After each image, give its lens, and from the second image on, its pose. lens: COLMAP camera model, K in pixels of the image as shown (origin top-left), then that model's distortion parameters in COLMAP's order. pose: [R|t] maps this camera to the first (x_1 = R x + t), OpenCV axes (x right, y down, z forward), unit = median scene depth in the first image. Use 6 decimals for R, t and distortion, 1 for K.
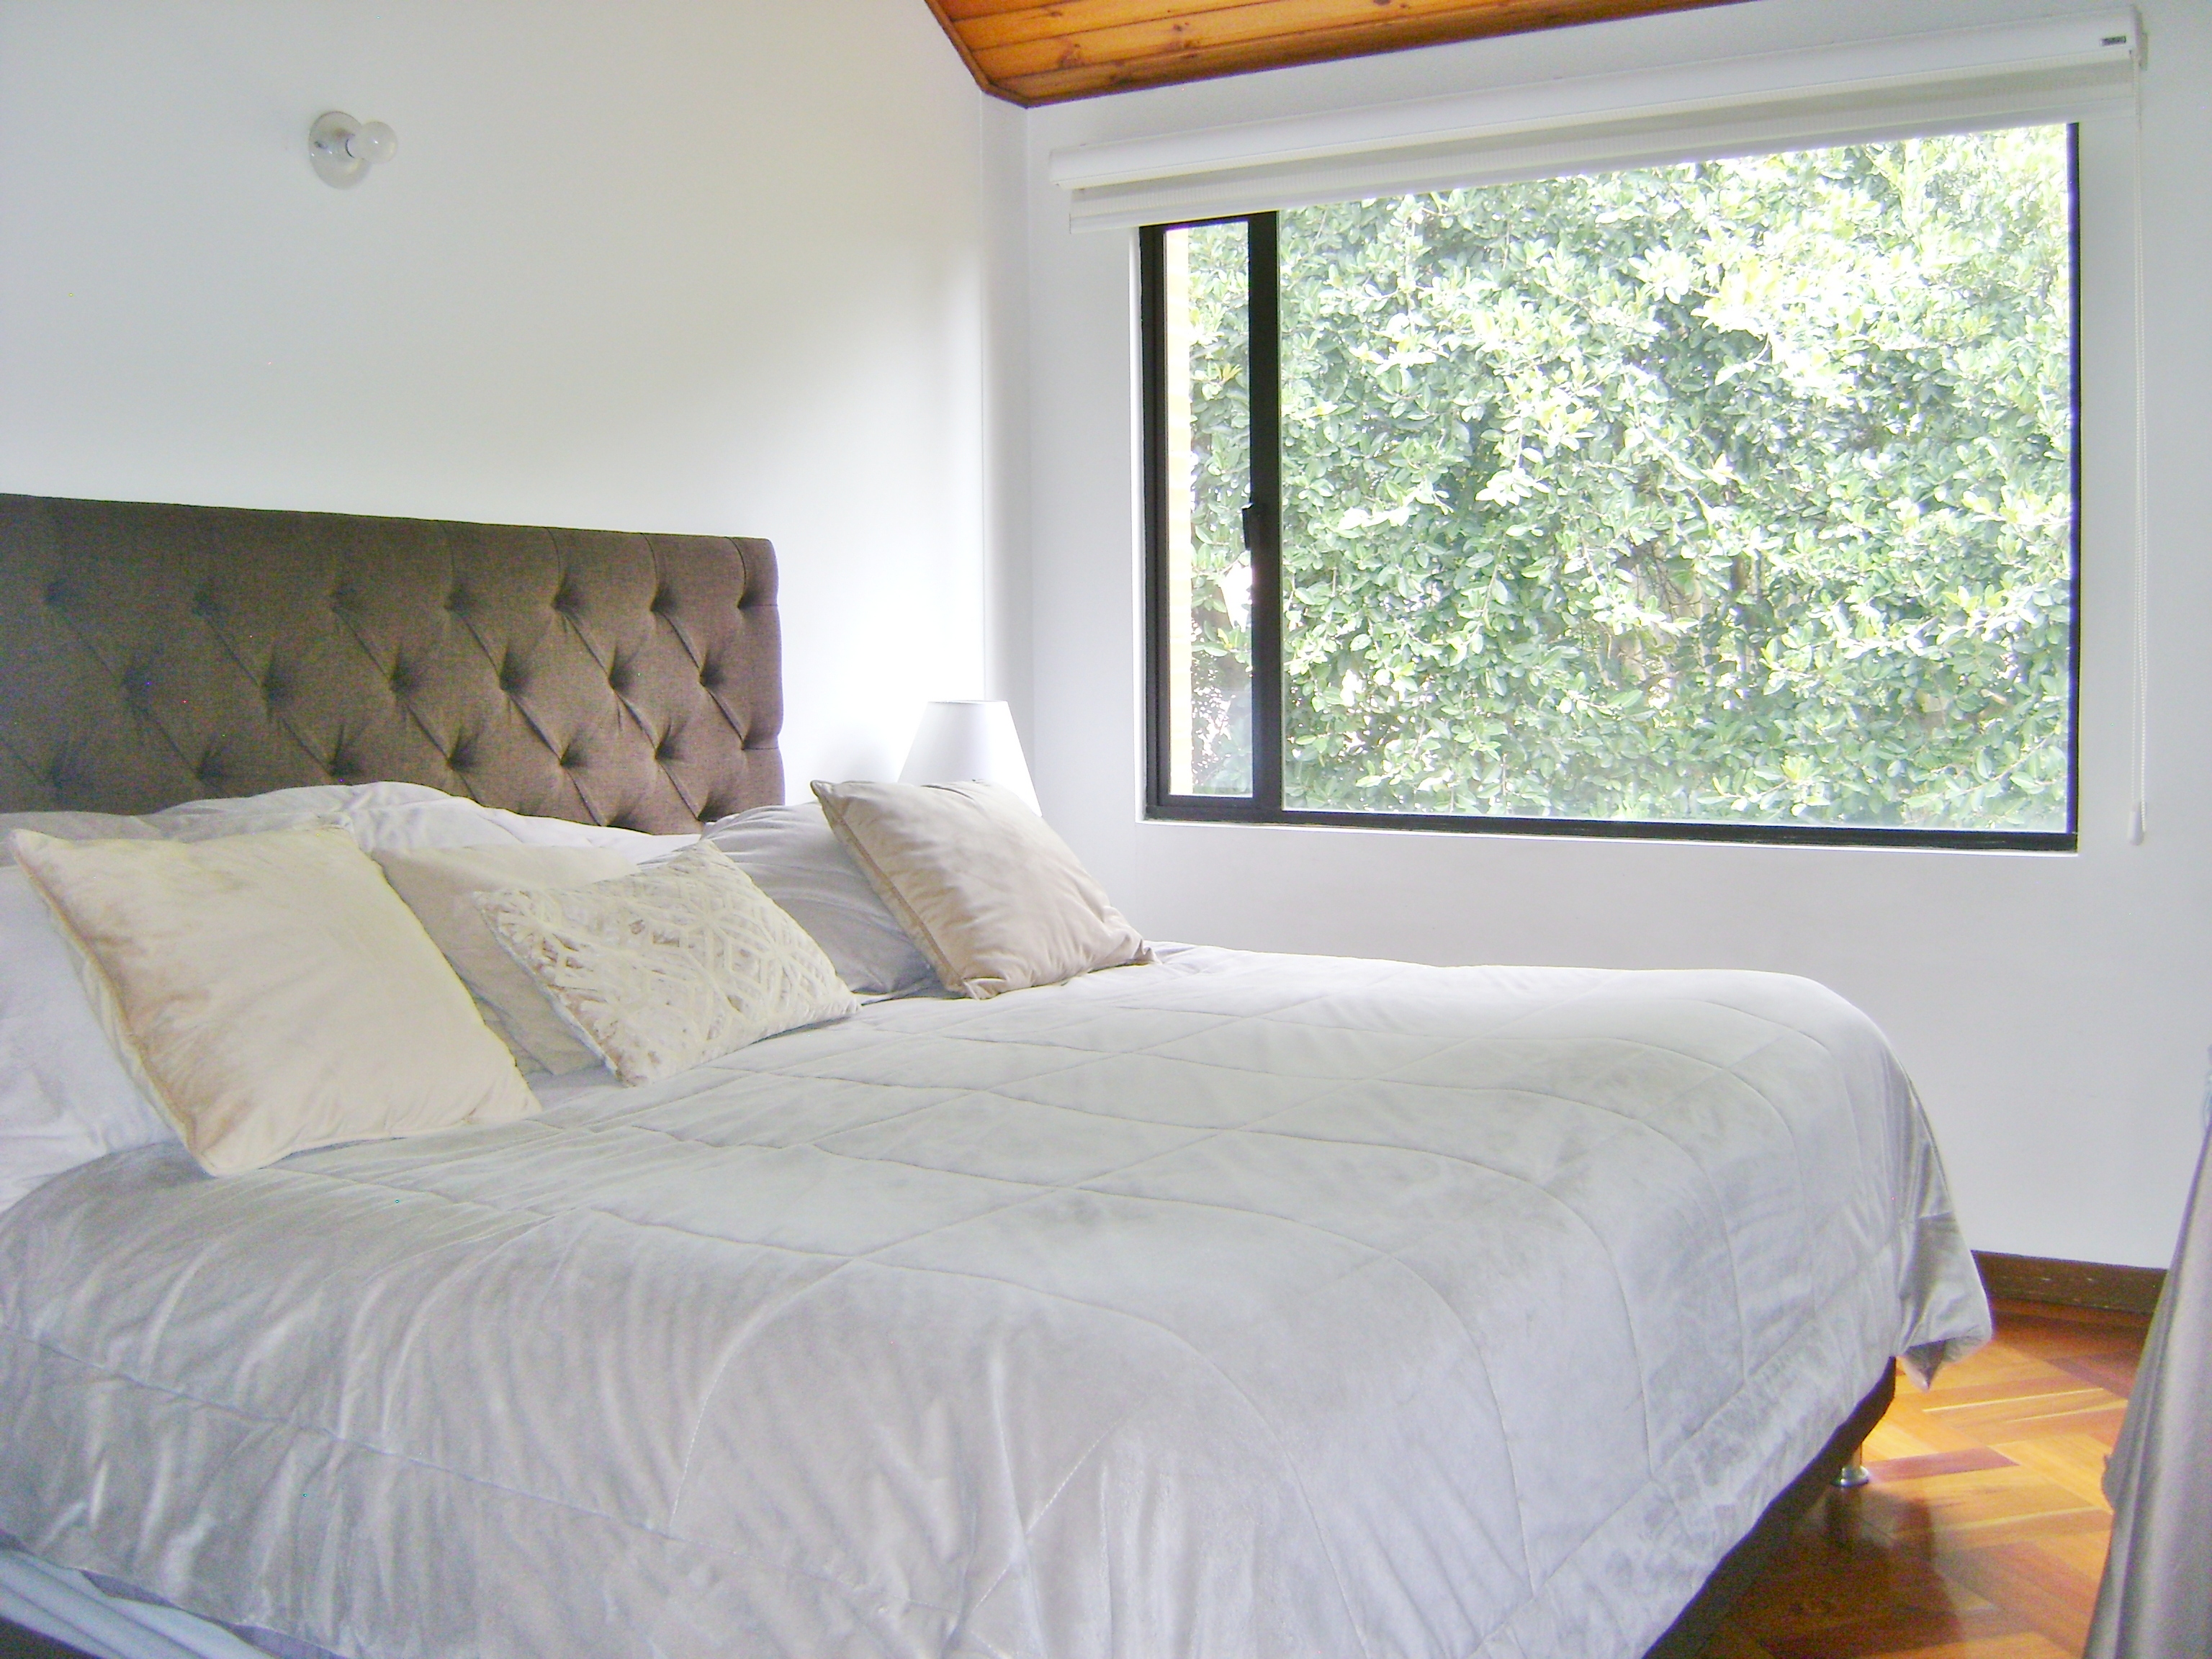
lens RADIAL K [[2268.2, 0, 1101.5], [0, 2268.2, 831.8], [0, 0, 1]] dist [-0.126738, 0.000000]
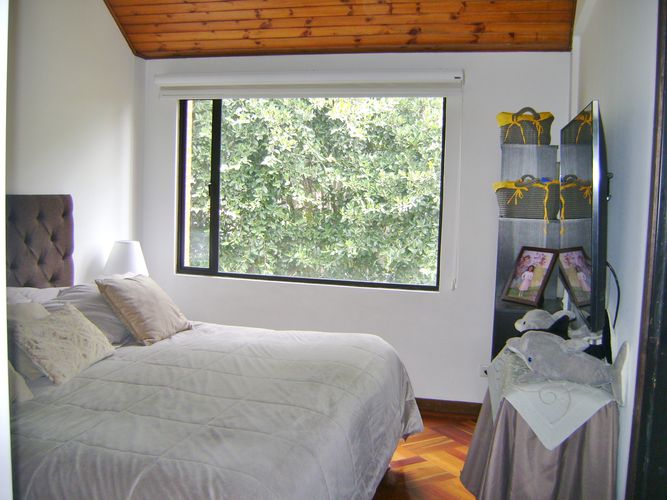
lens RADIAL K [[684.0, 0, 334.4], [0, 684.0, 249.7], [0, 0, 1]] dist [-0.126738, 0.000000]
pose [[0.955262, 0.015711, 0.295342, -0.068867], [-0.019172, 0.999777, 0.008826, -0.067372], [-0.295138, -0.014093, 0.955351, -0.047985]]
